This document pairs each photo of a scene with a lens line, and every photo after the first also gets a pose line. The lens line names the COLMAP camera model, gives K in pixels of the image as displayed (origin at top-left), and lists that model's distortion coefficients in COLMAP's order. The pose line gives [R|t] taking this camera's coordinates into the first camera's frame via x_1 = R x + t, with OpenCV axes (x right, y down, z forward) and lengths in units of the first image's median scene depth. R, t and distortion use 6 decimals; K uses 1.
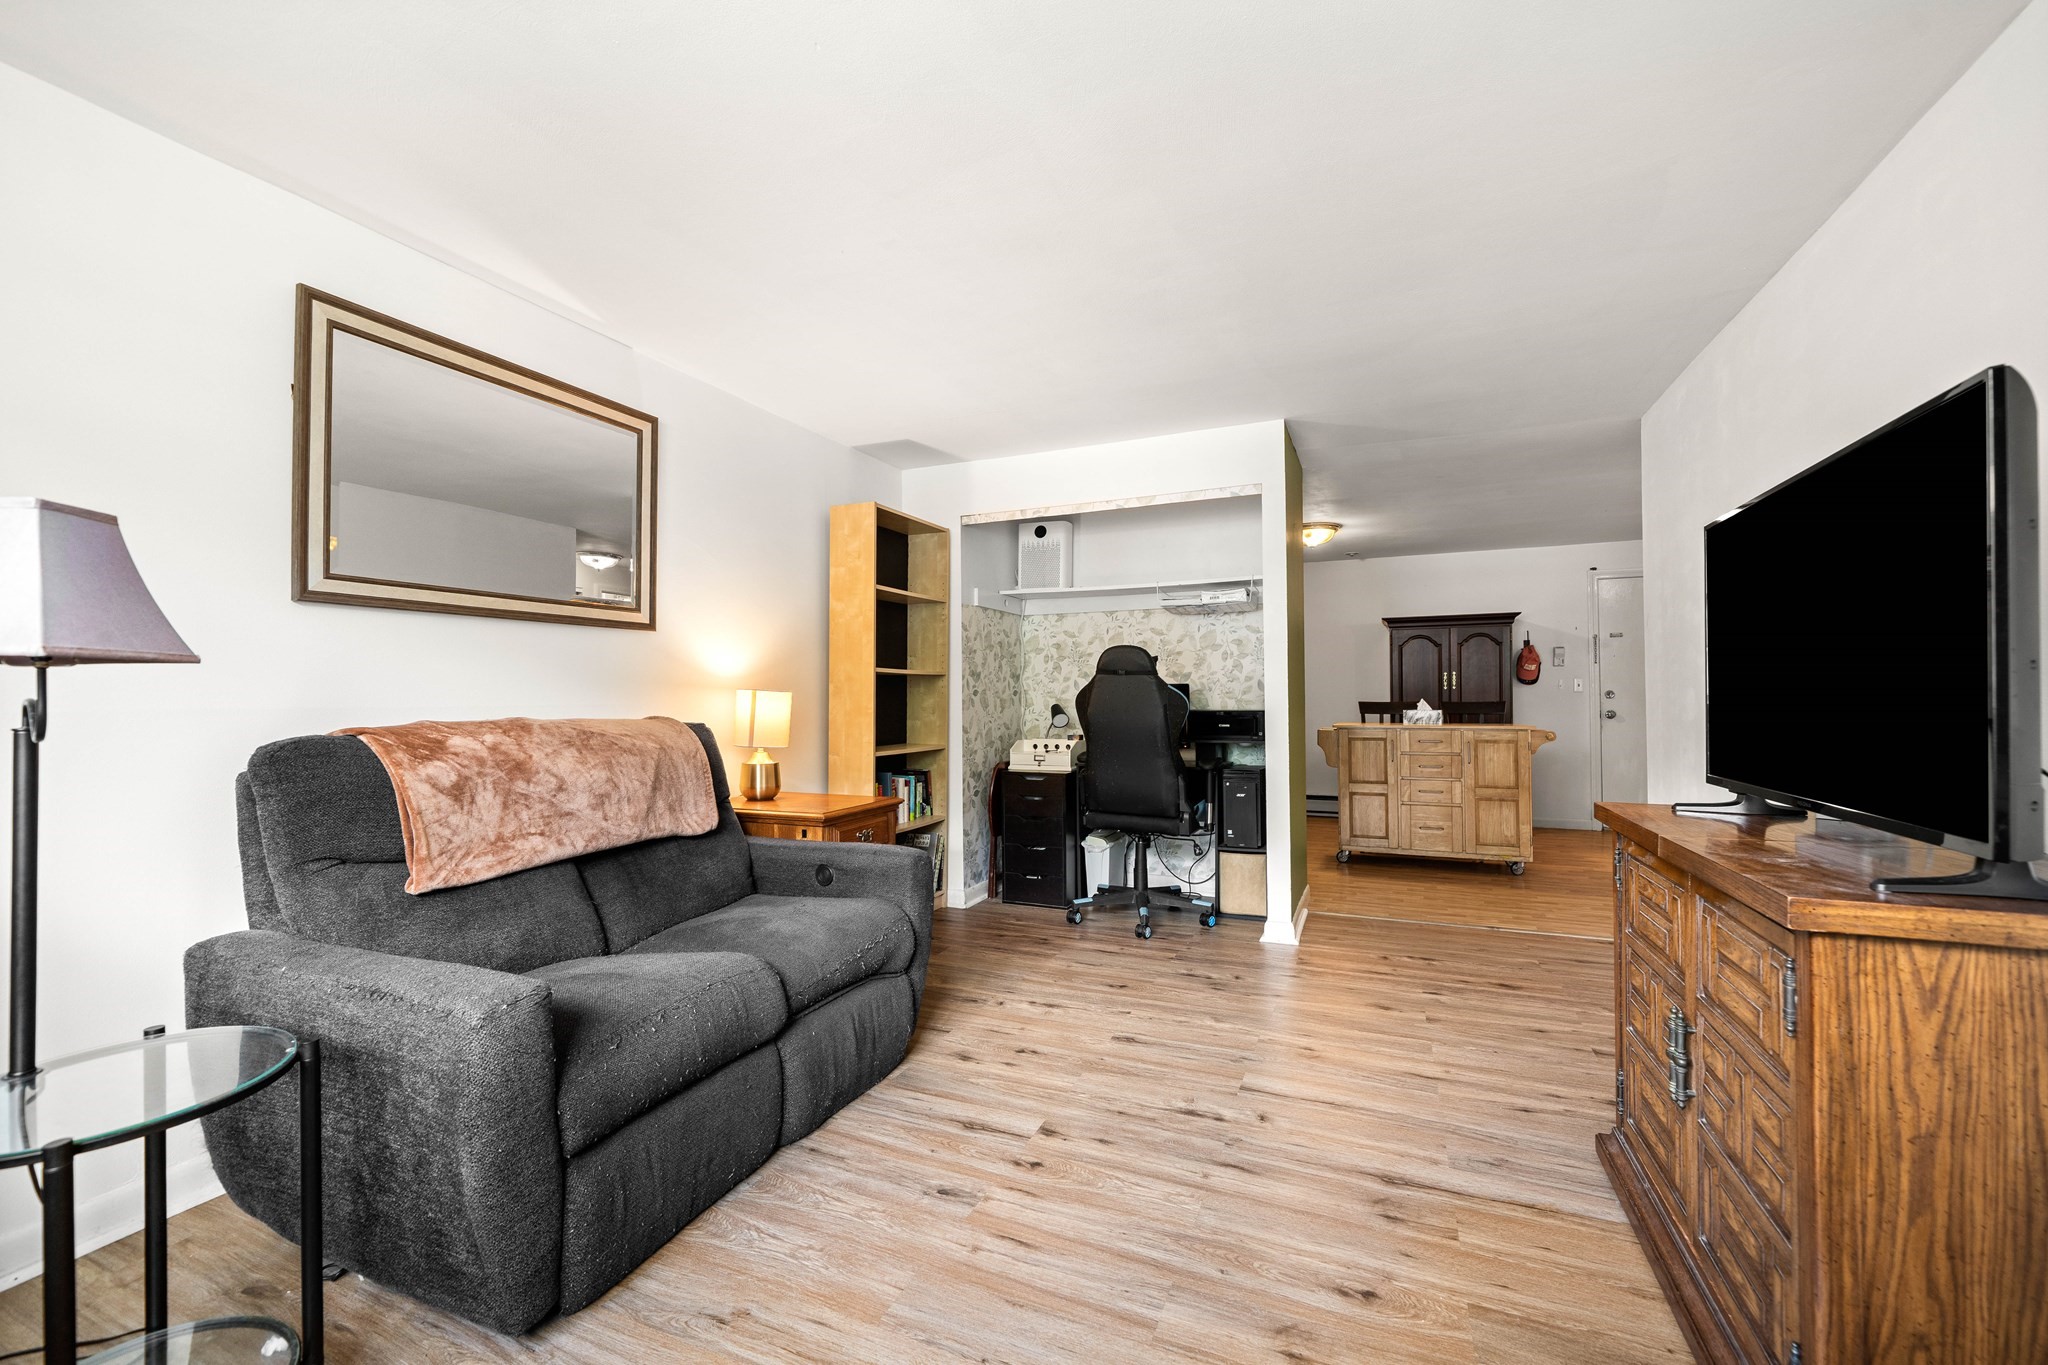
lens RADIAL K [[831.4, 0, 1016.2], [0, 831.4, 685.1], [0, 0, 1]] dist [-0.000118, -0.000009]
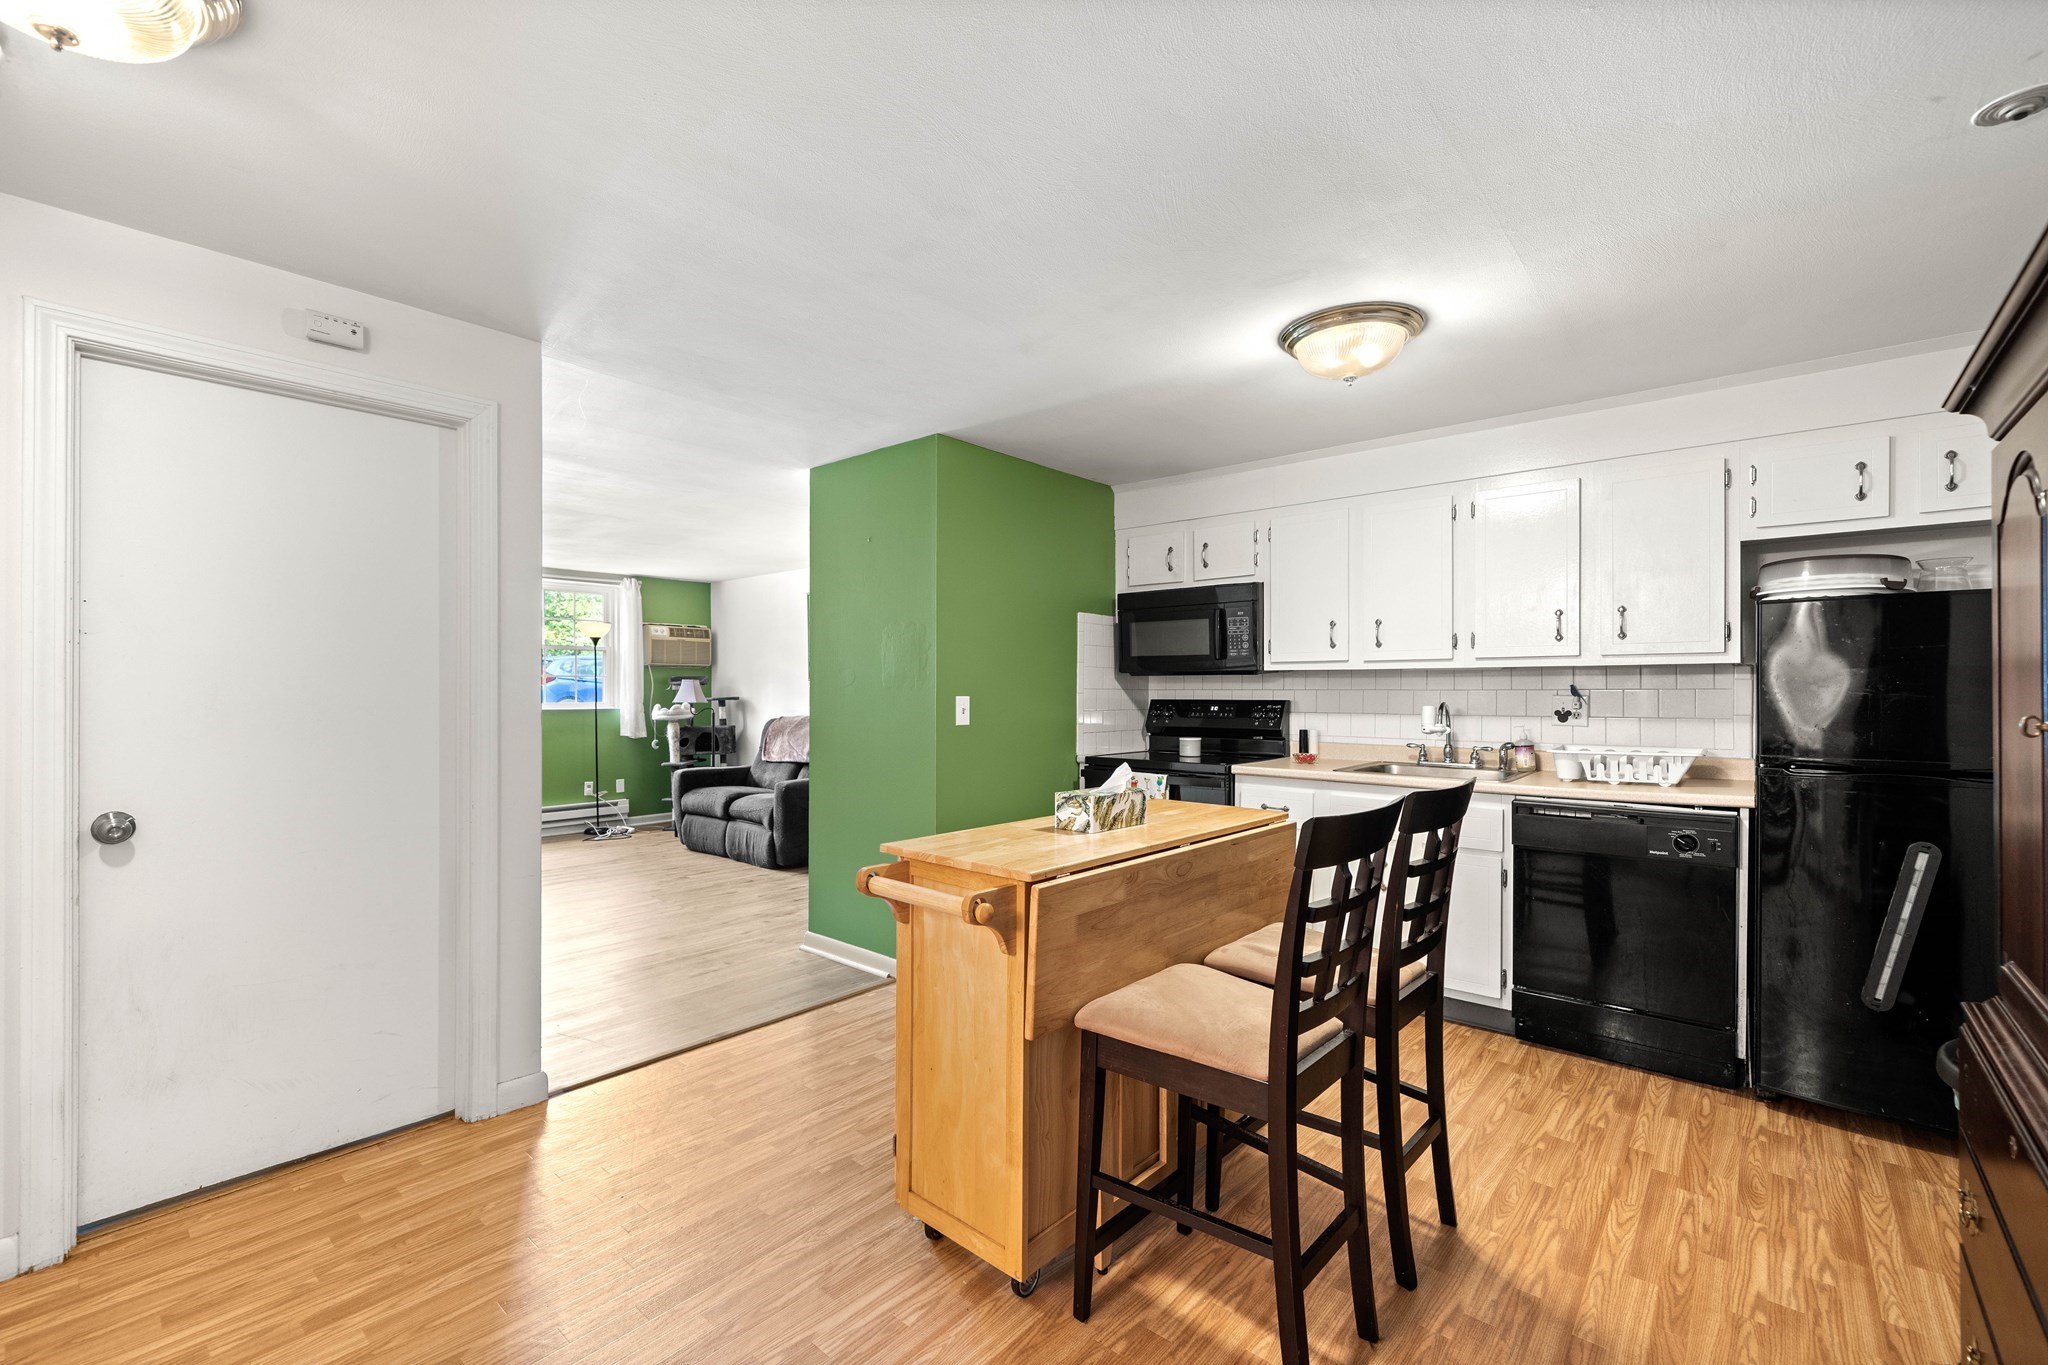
lens RADIAL K [[865.8, 0, 1021.6], [0, 865.8, 684.8], [0, 0, 1]] dist [-0.000879, 0.000225]
pose [[-0.285498, 0.001547, -0.958378, 1.354677], [0.018387, 0.999823, -0.003864, -0.029279], [0.958203, -0.018725, -0.285476, 1.615784]]
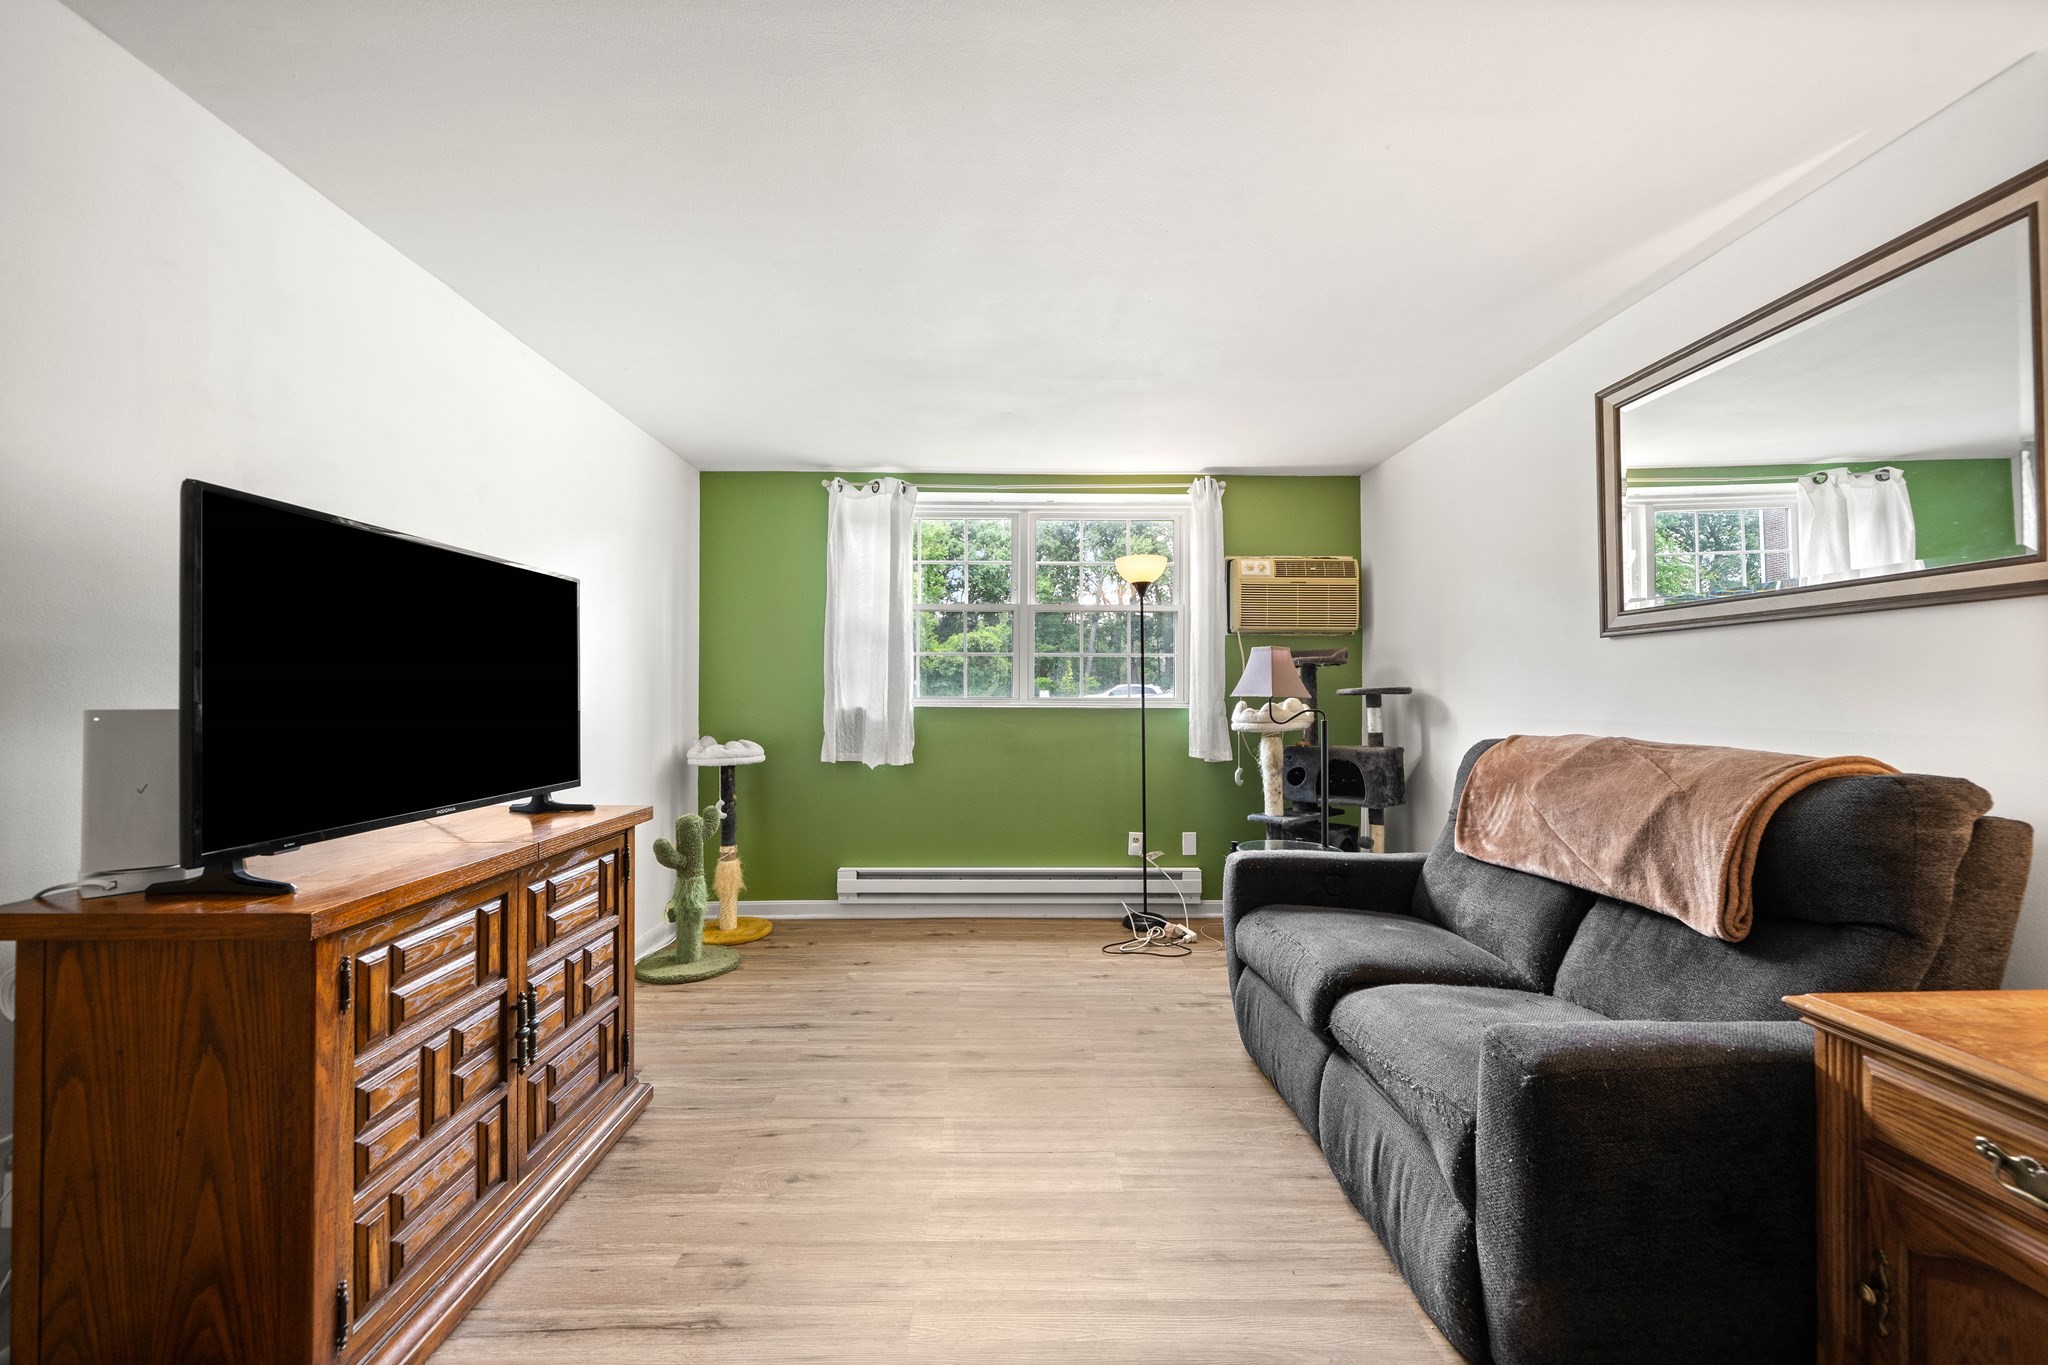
lens RADIAL K [[759.6, 0, 1016.1], [0, 759.6, 686.4], [0, 0, 1]] dist [-0.001451, 0.000387]
pose [[-0.909569, -0.001896, -0.415549, 0.247180], [0.009163, 0.999655, -0.024617, -0.003107], [0.415452, -0.026198, -0.909238, 0.922191]]
